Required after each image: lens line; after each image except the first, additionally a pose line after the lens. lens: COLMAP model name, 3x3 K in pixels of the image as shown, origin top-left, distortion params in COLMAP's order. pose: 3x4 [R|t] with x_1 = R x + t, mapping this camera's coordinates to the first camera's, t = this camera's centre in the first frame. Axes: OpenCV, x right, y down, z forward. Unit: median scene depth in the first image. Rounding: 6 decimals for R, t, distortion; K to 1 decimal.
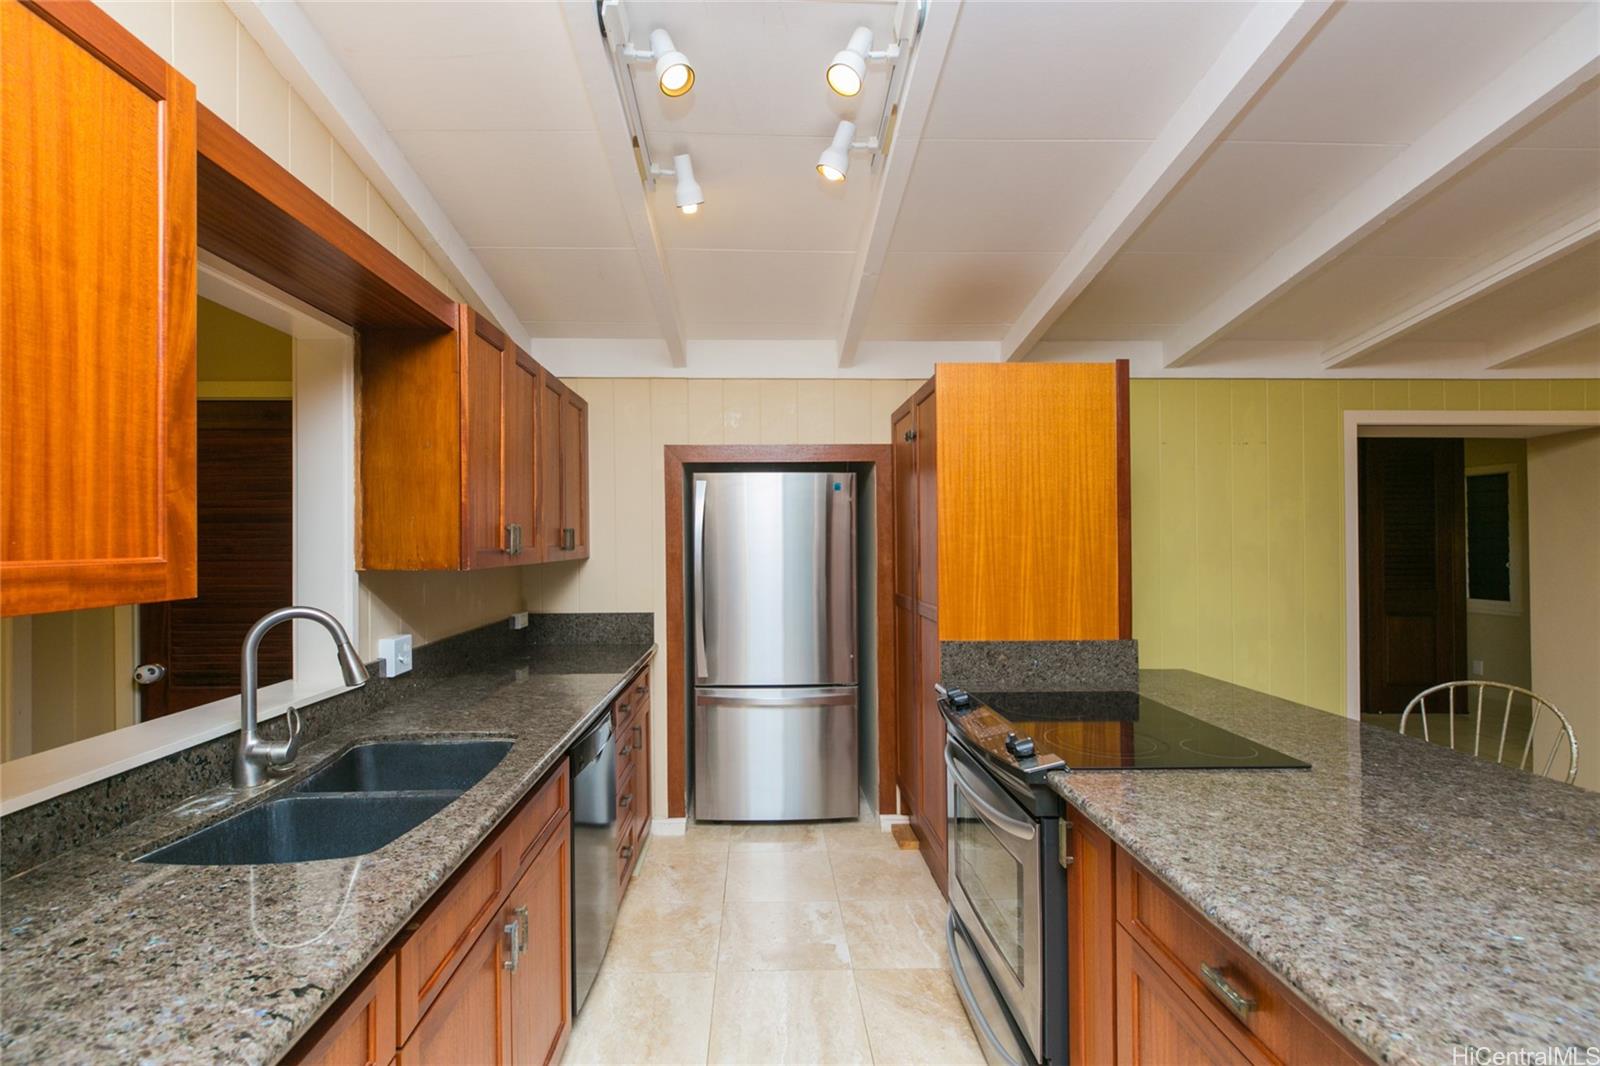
lens RADIAL K [[723.6, 0, 796.4], [0, 723.6, 540.8], [0, 0, 1]] dist [0.002374, 0.000018]
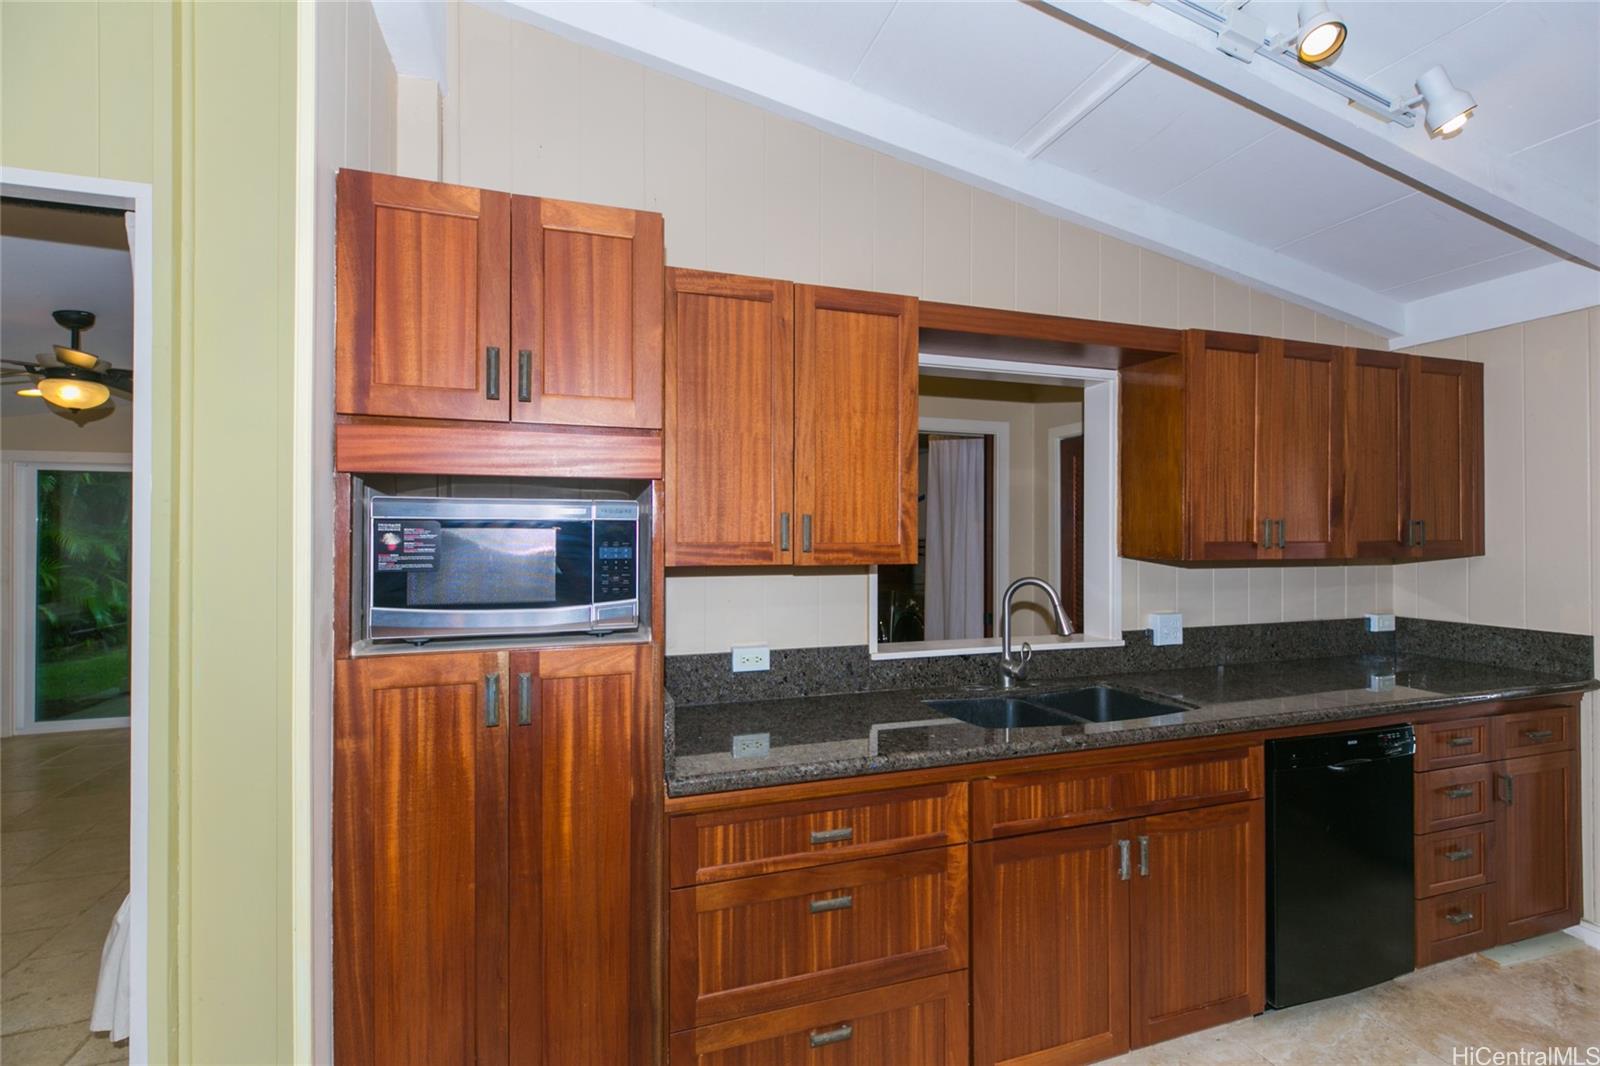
lens RADIAL K [[723.6, 0, 792.6], [0, 723.6, 541.9], [0, 0, 1]] dist [0.002374, 0.000018]
pose [[0.277875, 0.010636, -0.960558, 0.649774], [-0.001056, 0.999941, 0.010766, -0.000348], [0.960617, -0.001977, 0.277870, 0.099778]]
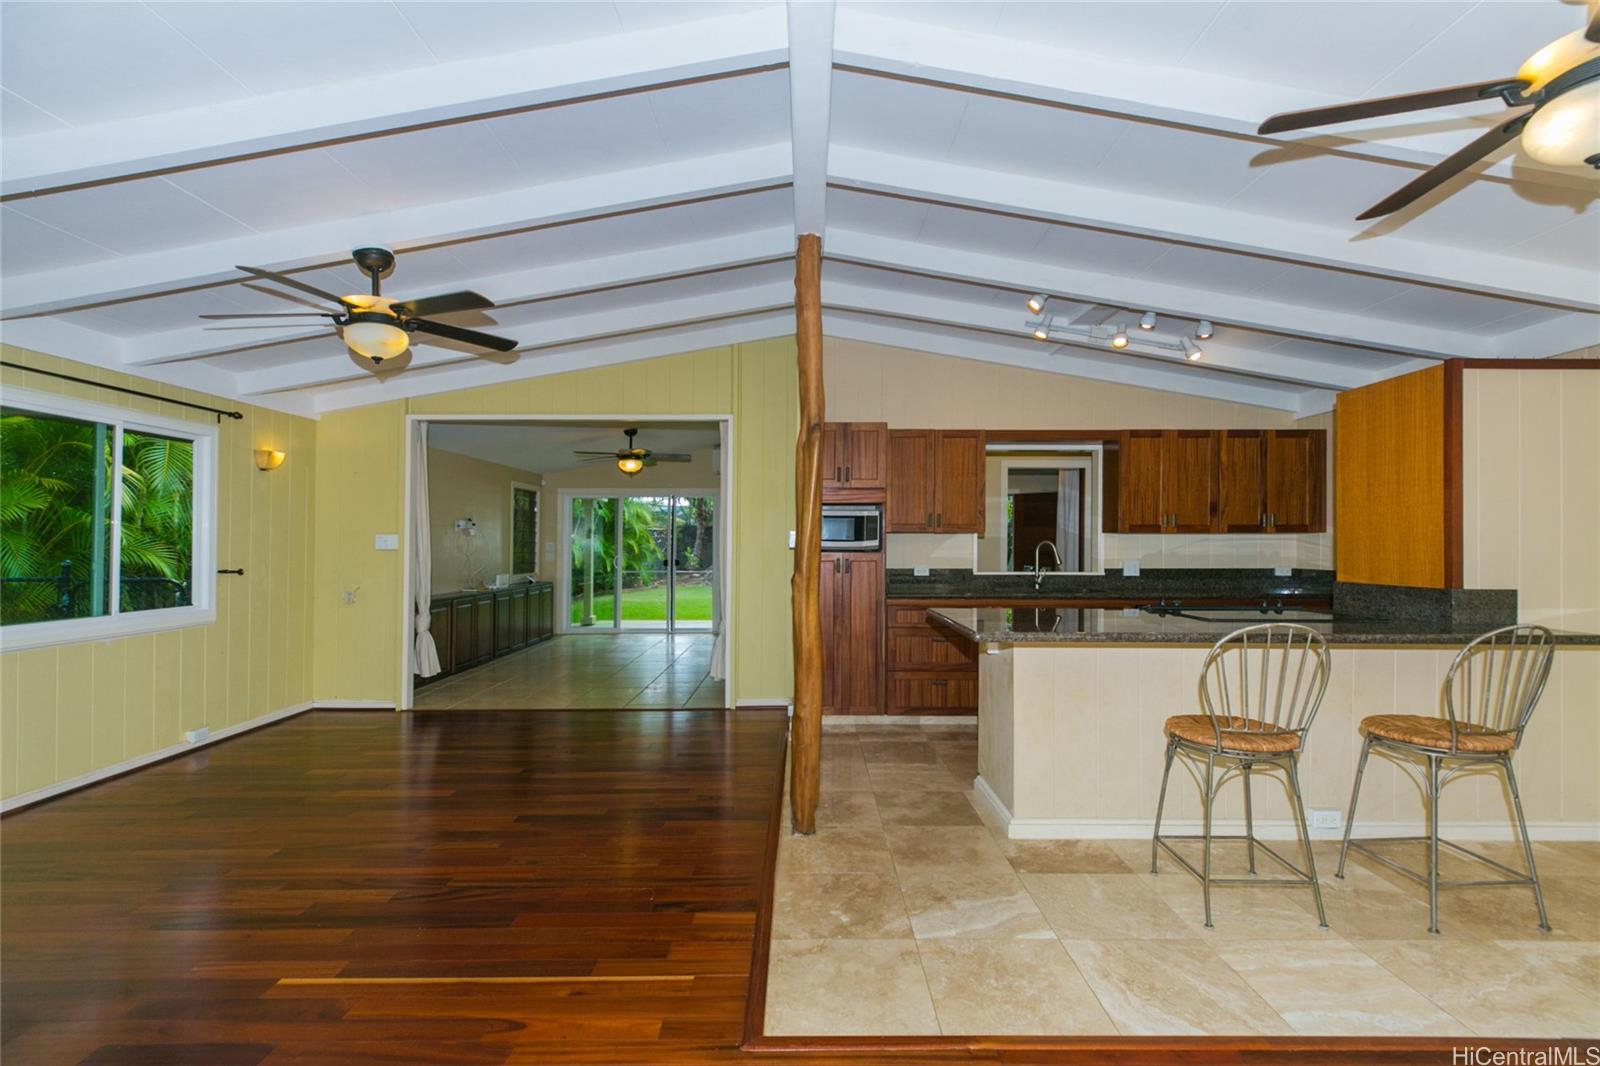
lens RADIAL K [[723.6, 0, 790.3], [0, 723.6, 543.7], [0, 0, 1]] dist [0.002374, 0.000018]
pose [[-0.045257, 0.001777, -0.998974, 2.975005], [-0.002819, 0.999994, 0.001906, 0.107125], [0.998971, 0.002902, -0.045252, -0.082009]]
